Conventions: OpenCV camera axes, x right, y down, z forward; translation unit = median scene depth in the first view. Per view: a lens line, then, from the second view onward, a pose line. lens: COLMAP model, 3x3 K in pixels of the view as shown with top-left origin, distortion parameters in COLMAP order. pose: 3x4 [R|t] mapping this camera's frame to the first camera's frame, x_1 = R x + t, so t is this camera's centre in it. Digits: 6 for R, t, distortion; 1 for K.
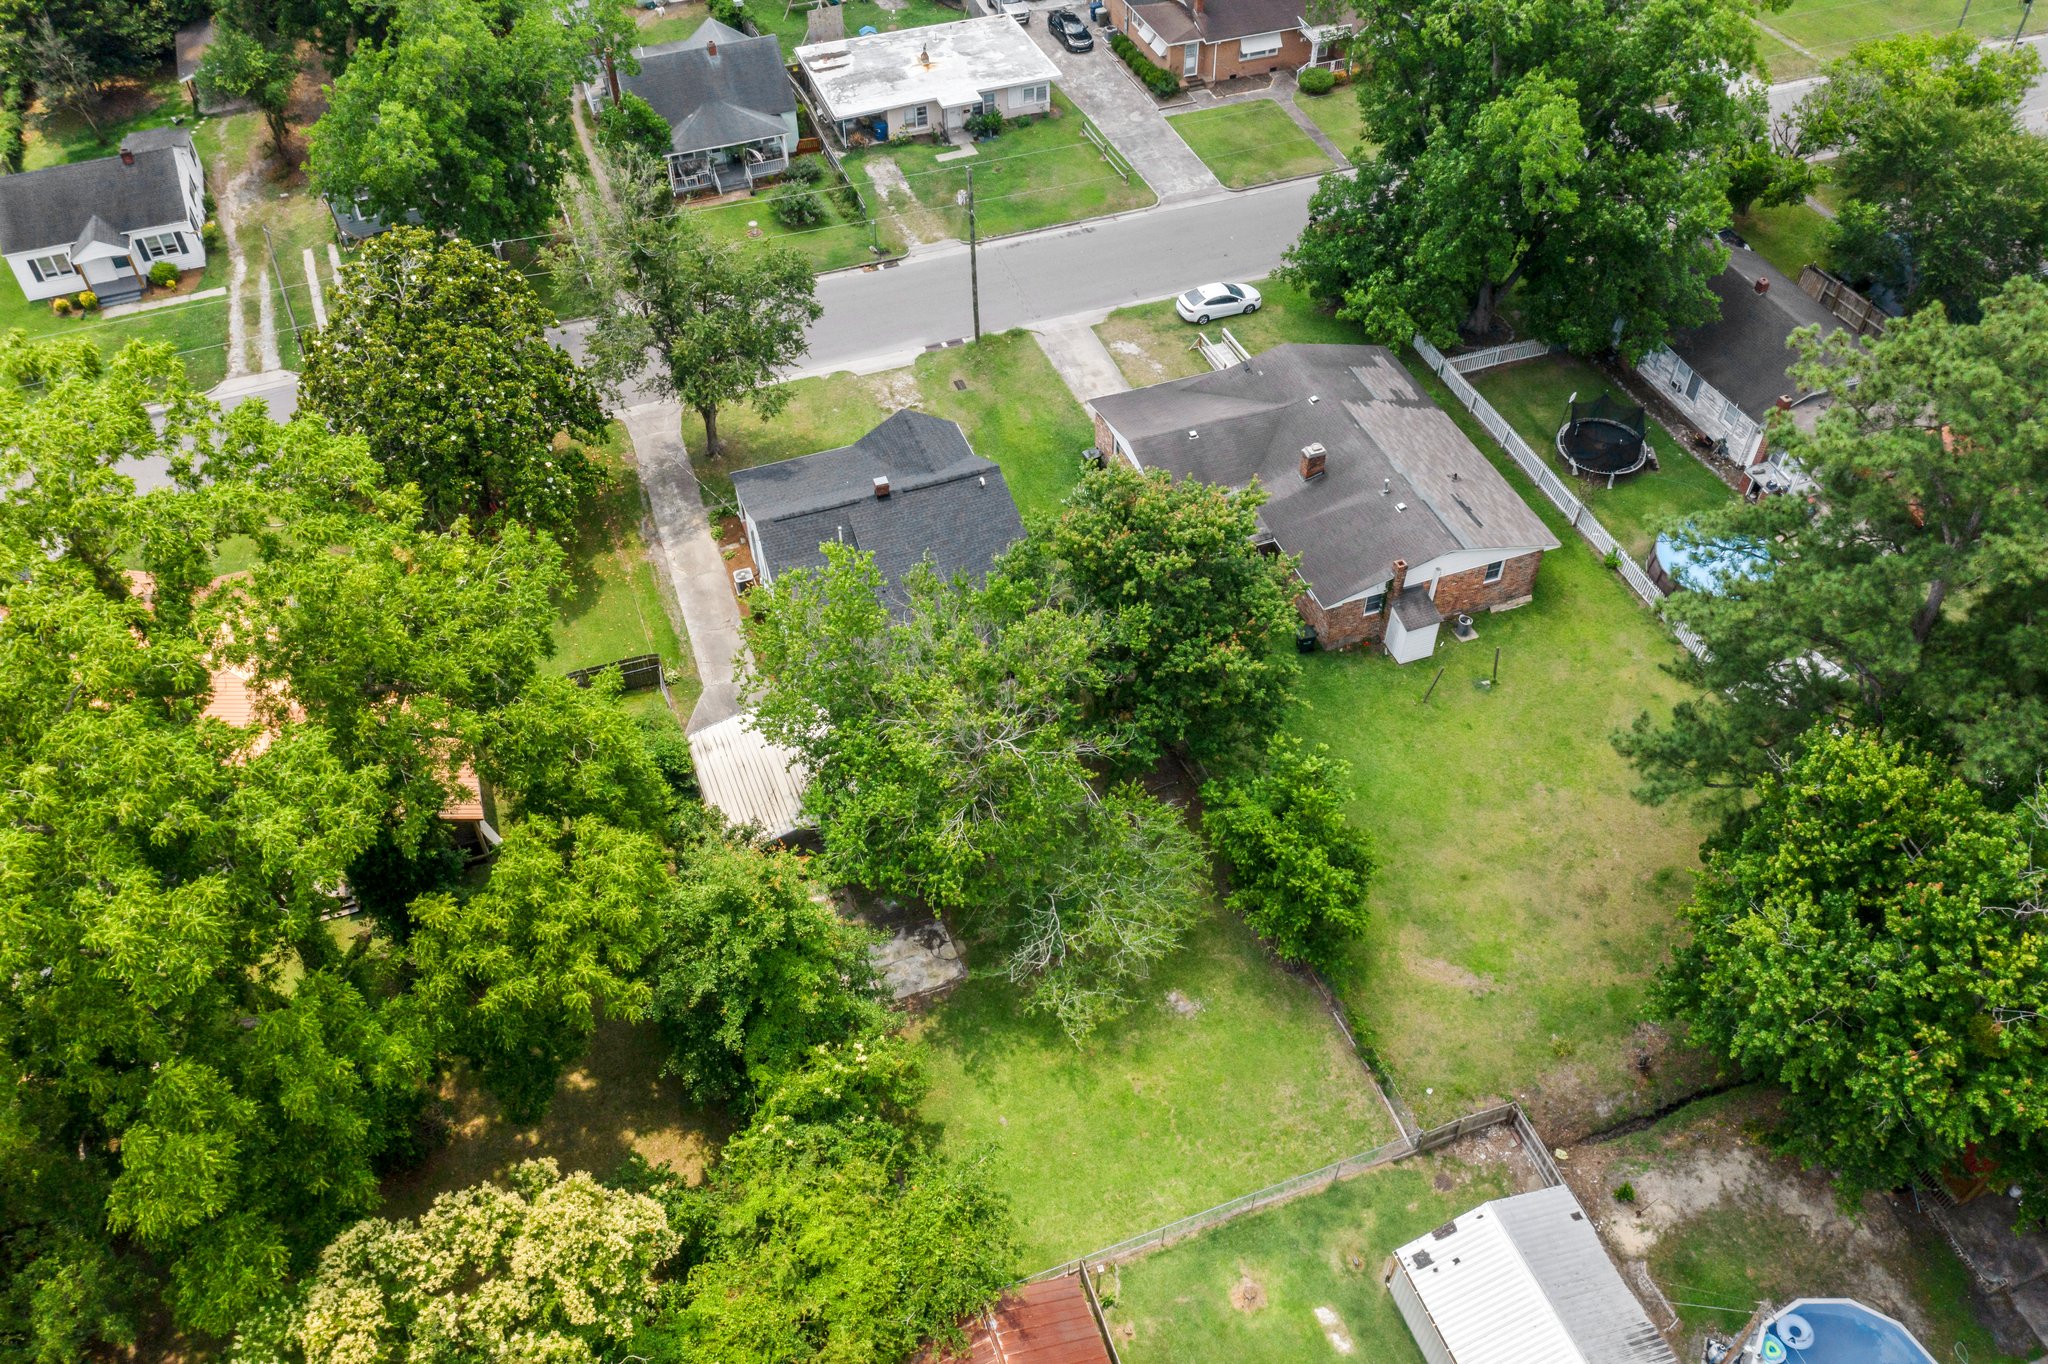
lens RADIAL K [[1604.0, 0, 1014.6], [0, 1604.0, 677.2], [0, 0, 1]] dist [-0.030256, 0.000552]
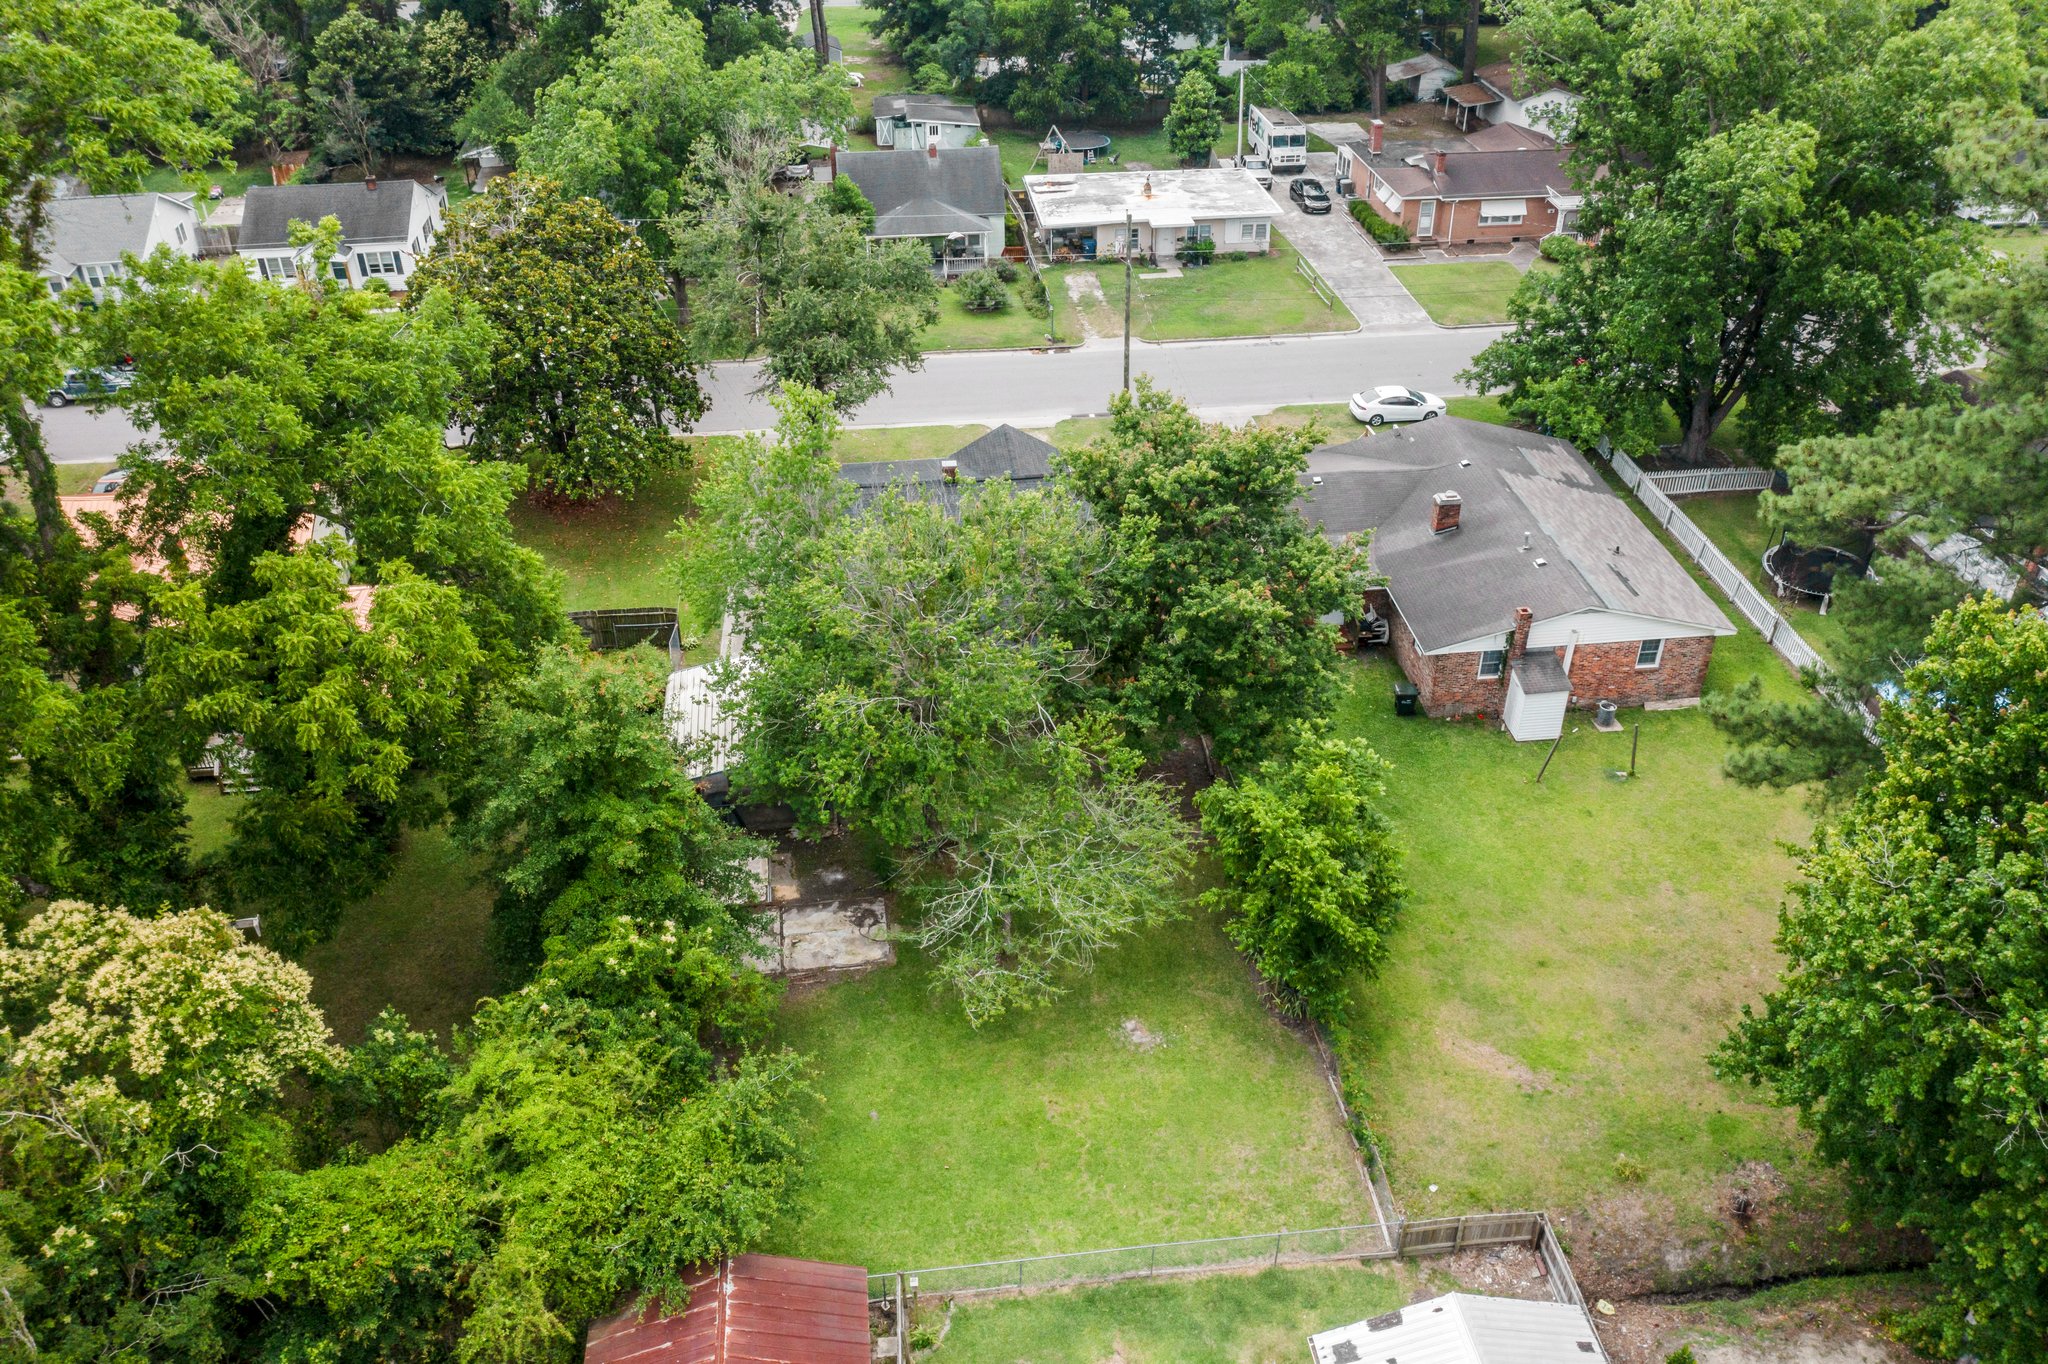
lens RADIAL K [[1604.0, 0, 1014.6], [0, 1604.0, 677.2], [0, 0, 1]] dist [-0.030256, 0.000552]
pose [[0.971329, 0.132913, -0.197112, 0.144756], [-0.172111, 0.965105, -0.197359, 0.163930], [0.164002, 0.225626, 0.960310, 0.157284]]
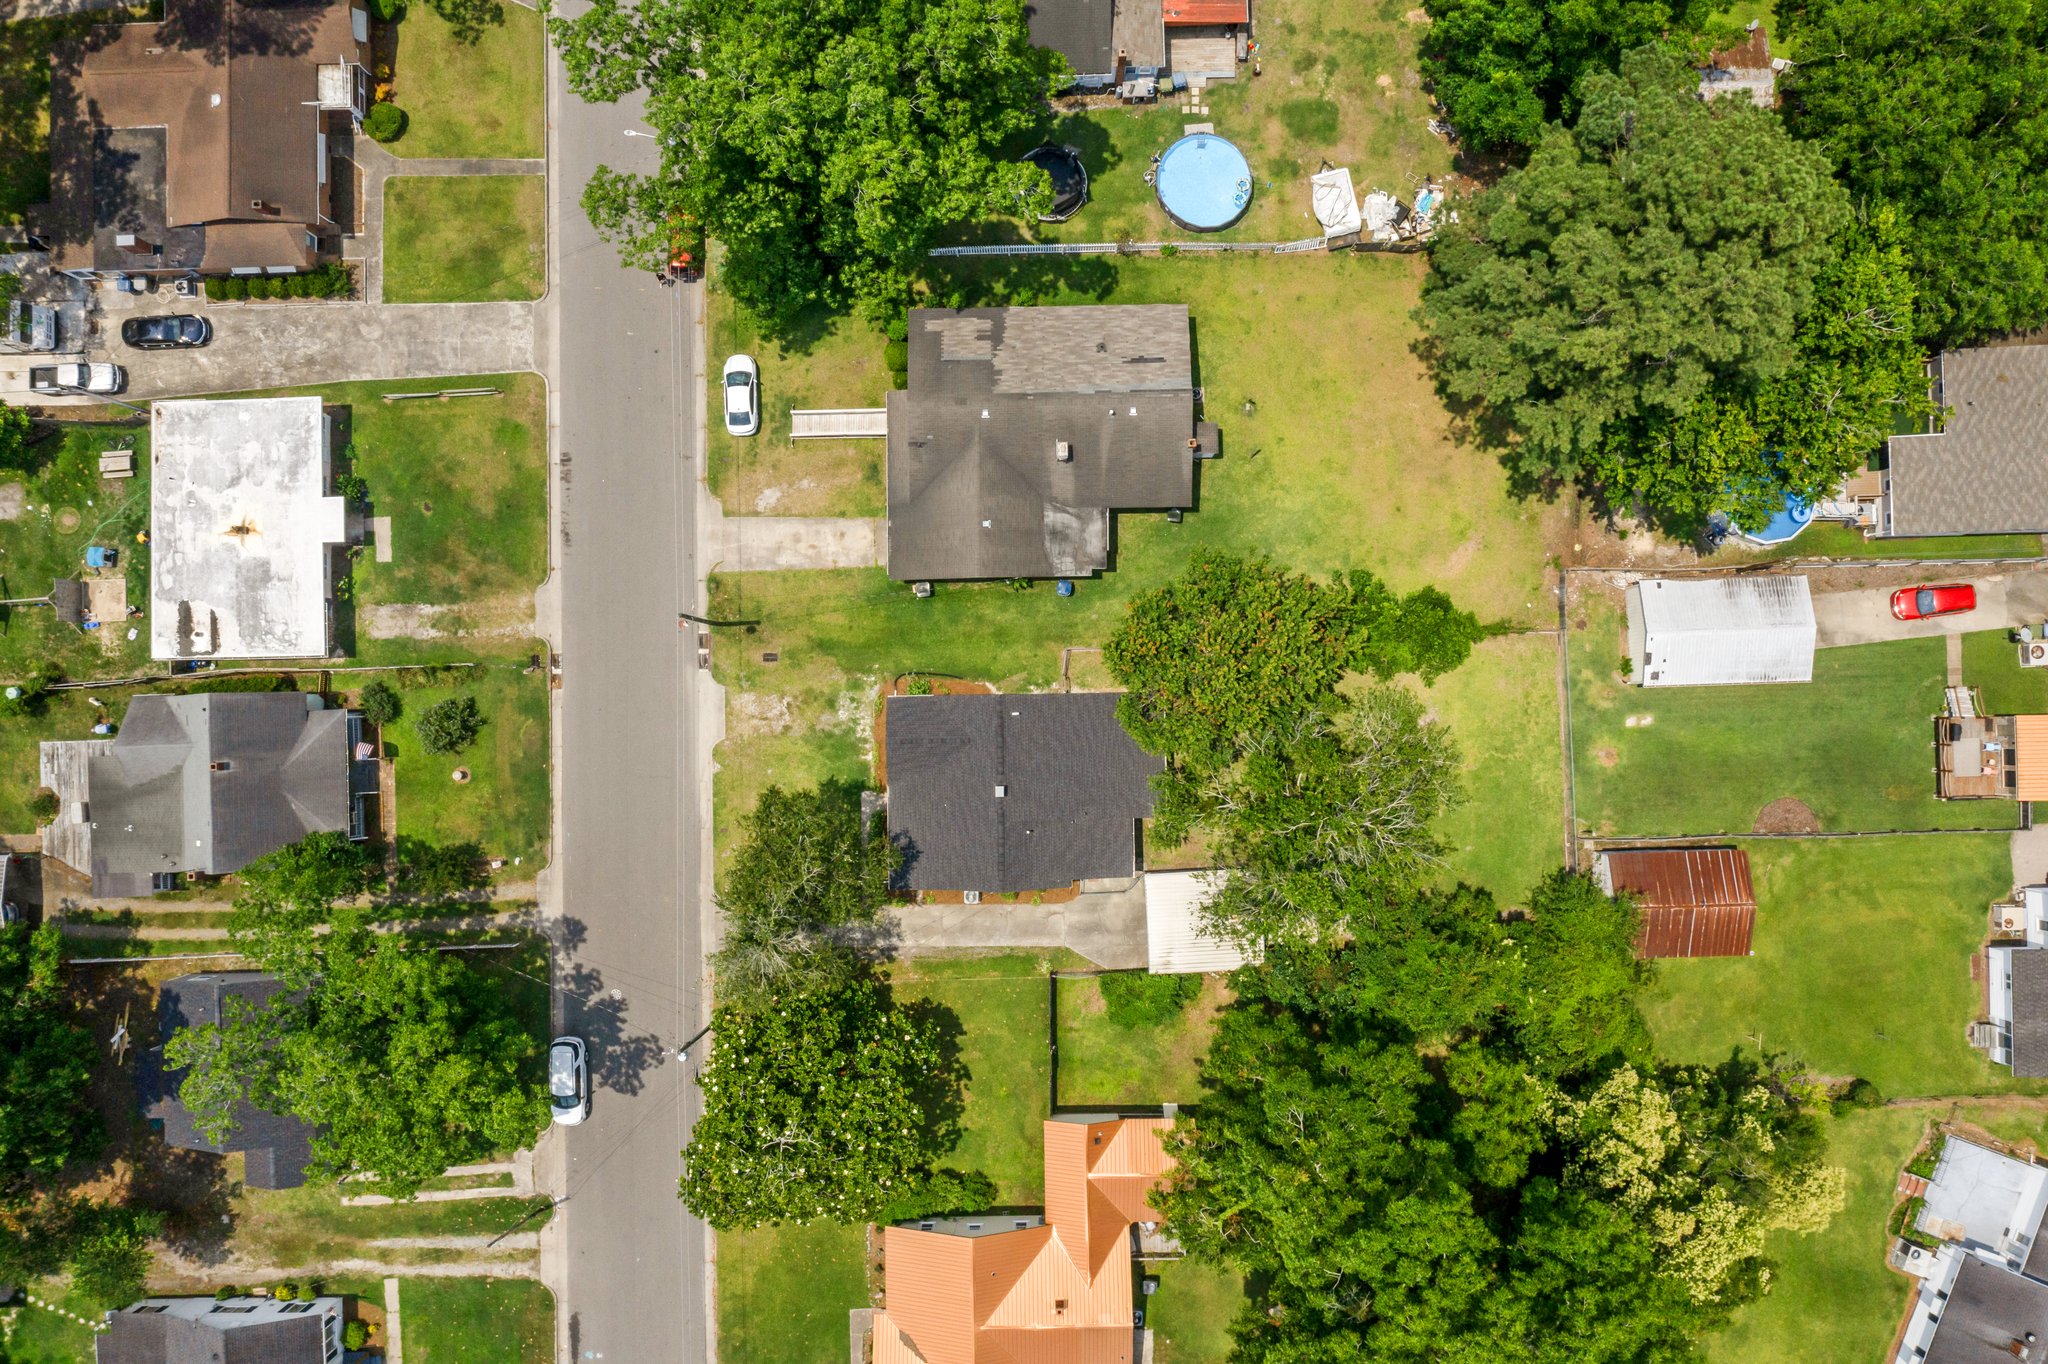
lens RADIAL K [[1604.0, 0, 1014.6], [0, 1604.0, 677.2], [0, 0, 1]] dist [-0.030256, 0.000552]
pose [[0.320936, -0.946757, 0.025505, -0.024781], [0.700170, 0.255309, 0.666768, -0.966949], [-0.637779, -0.196132, 0.744829, 0.054508]]
